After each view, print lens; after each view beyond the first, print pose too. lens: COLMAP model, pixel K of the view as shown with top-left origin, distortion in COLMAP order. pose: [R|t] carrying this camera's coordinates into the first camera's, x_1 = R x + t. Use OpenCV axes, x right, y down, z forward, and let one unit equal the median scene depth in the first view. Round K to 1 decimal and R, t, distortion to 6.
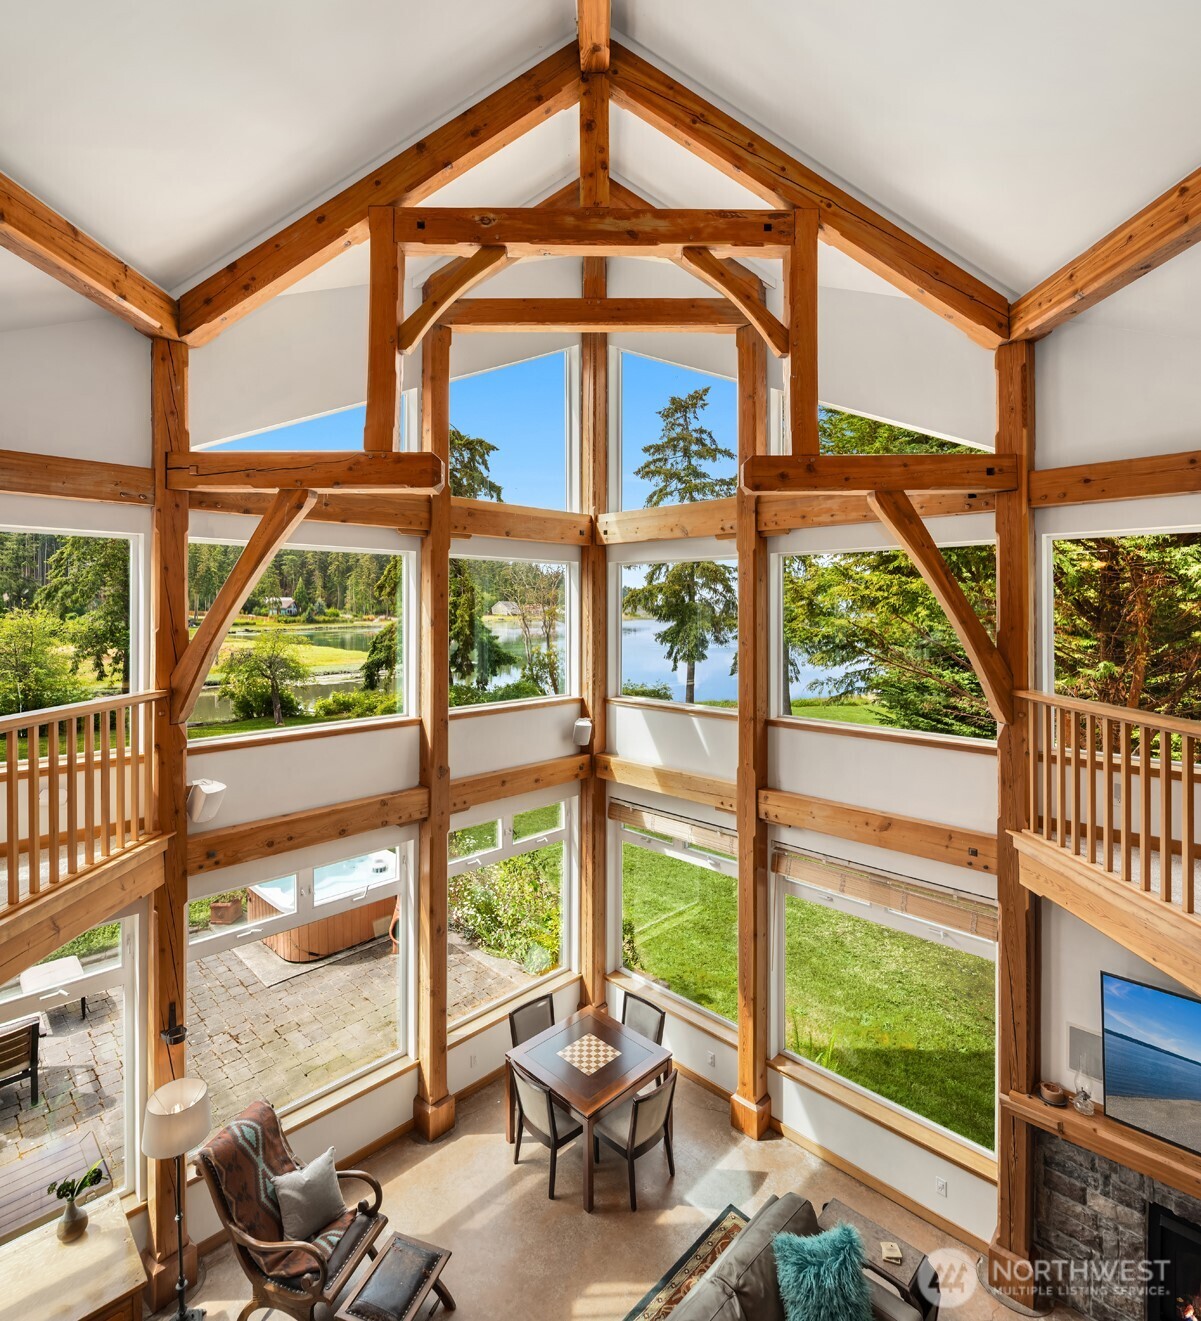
lens RADIAL K [[686.8, 0, 603.1], [0, 686.8, 606.5], [0, 0, 1]] dist [0.018914, -0.014875]
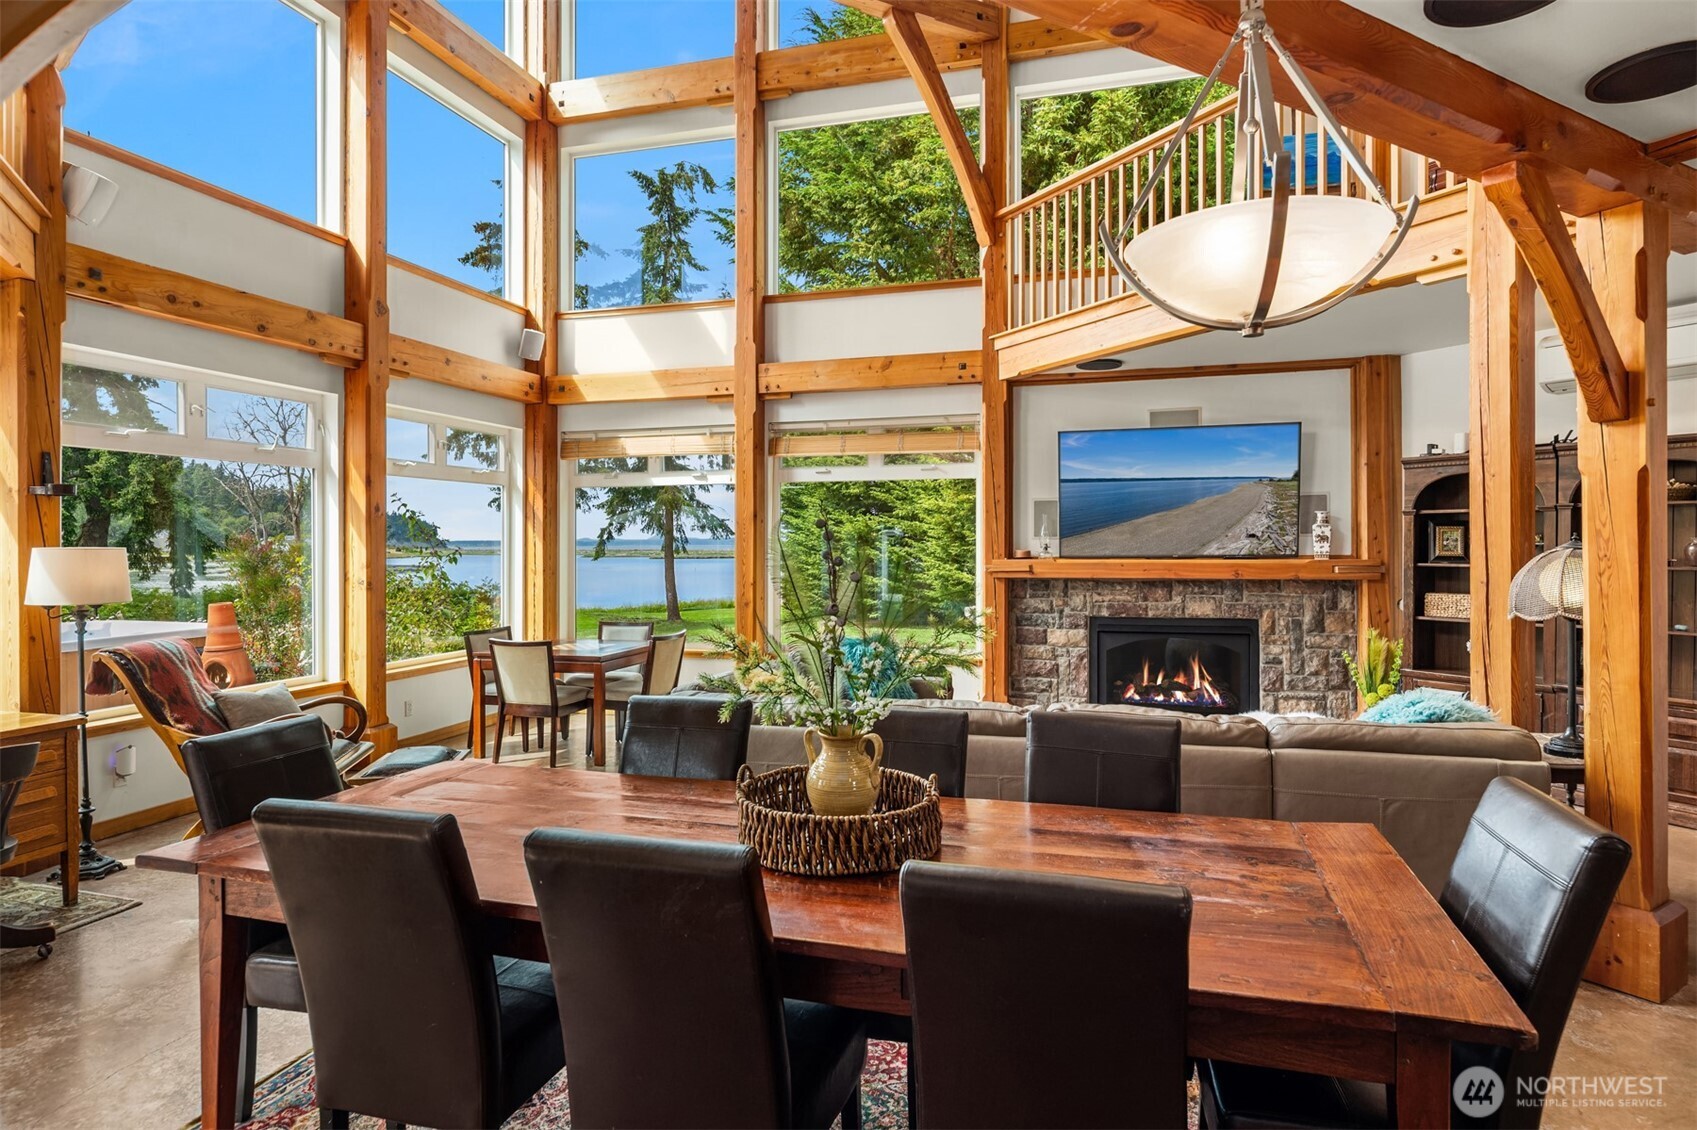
lens RADIAL K [[928.3, 0, 866.4], [0, 928.3, 558.0], [0, 0, 1]] dist [-0.003015, -0.001573]
pose [[0.875282, -0.004483, 0.483593, -0.263129], [-0.000826, 0.999942, 0.010765, 0.516343], [-0.483613, -0.009822, 0.875227, -0.196289]]
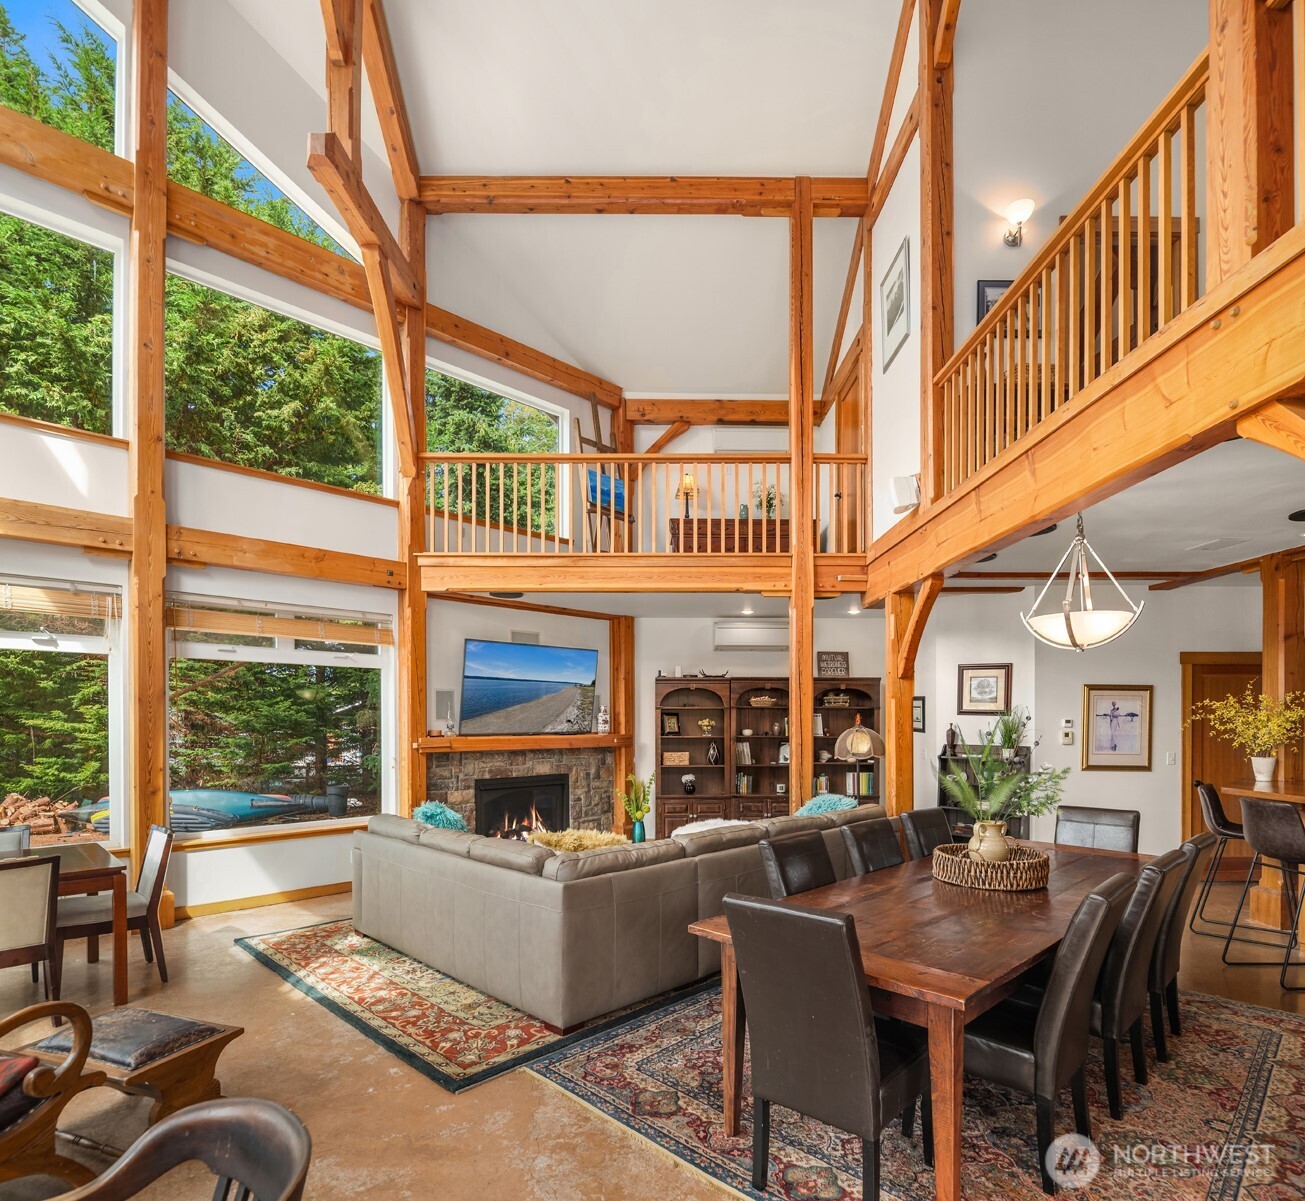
lens RADIAL K [[713.6, 0, 655.4], [0, 713.6, 724.5], [0, 0, 1]] dist [-0.018766, -0.000639]
pose [[0.007923, 0.002514, 0.999965, -0.644780], [0.000457, 0.999997, -0.002517, 0.513434], [-0.999969, 0.000476, 0.007922, 0.384748]]
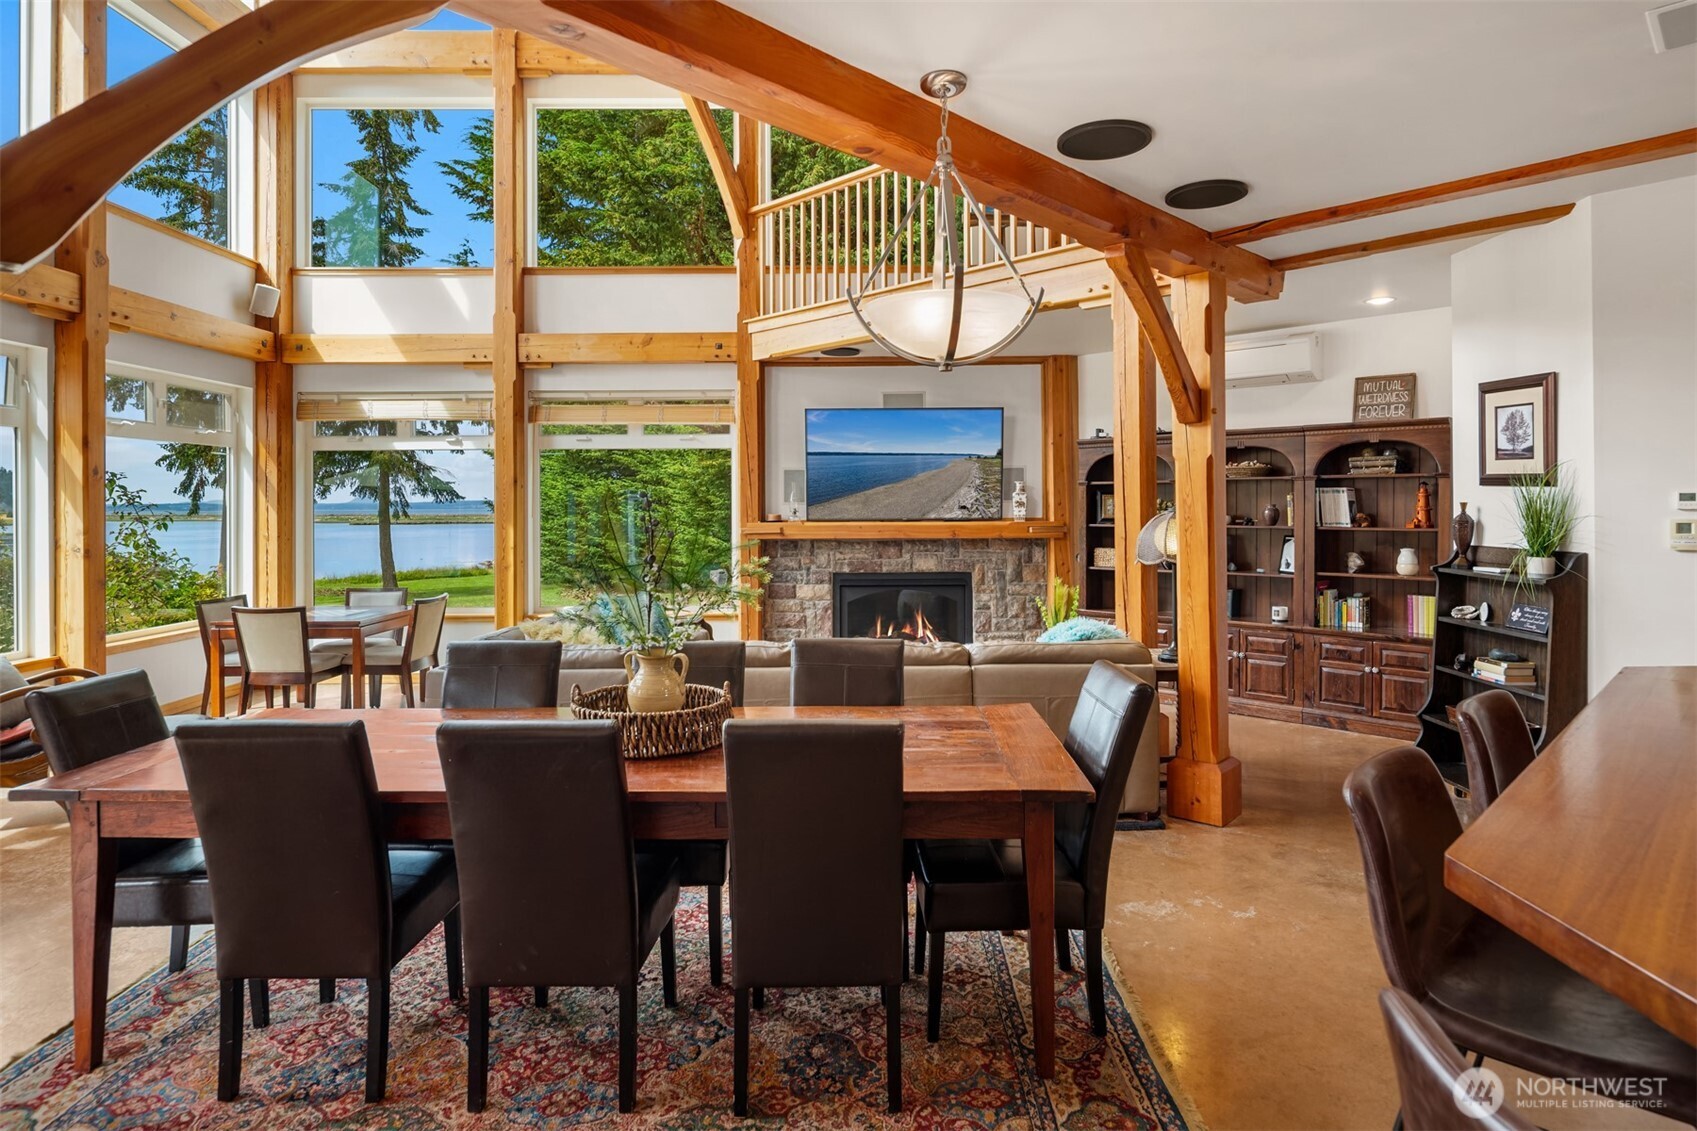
lens RADIAL K [[938.4, 0, 864.4], [0, 938.4, 518.6], [0, 0, 1]] dist [0.000633, -0.001257]
pose [[0.711678, -0.005176, 0.702487, -0.359768], [0.000640, 0.999977, 0.006719, 0.516128], [-0.702505, -0.004332, 0.711665, -0.293251]]
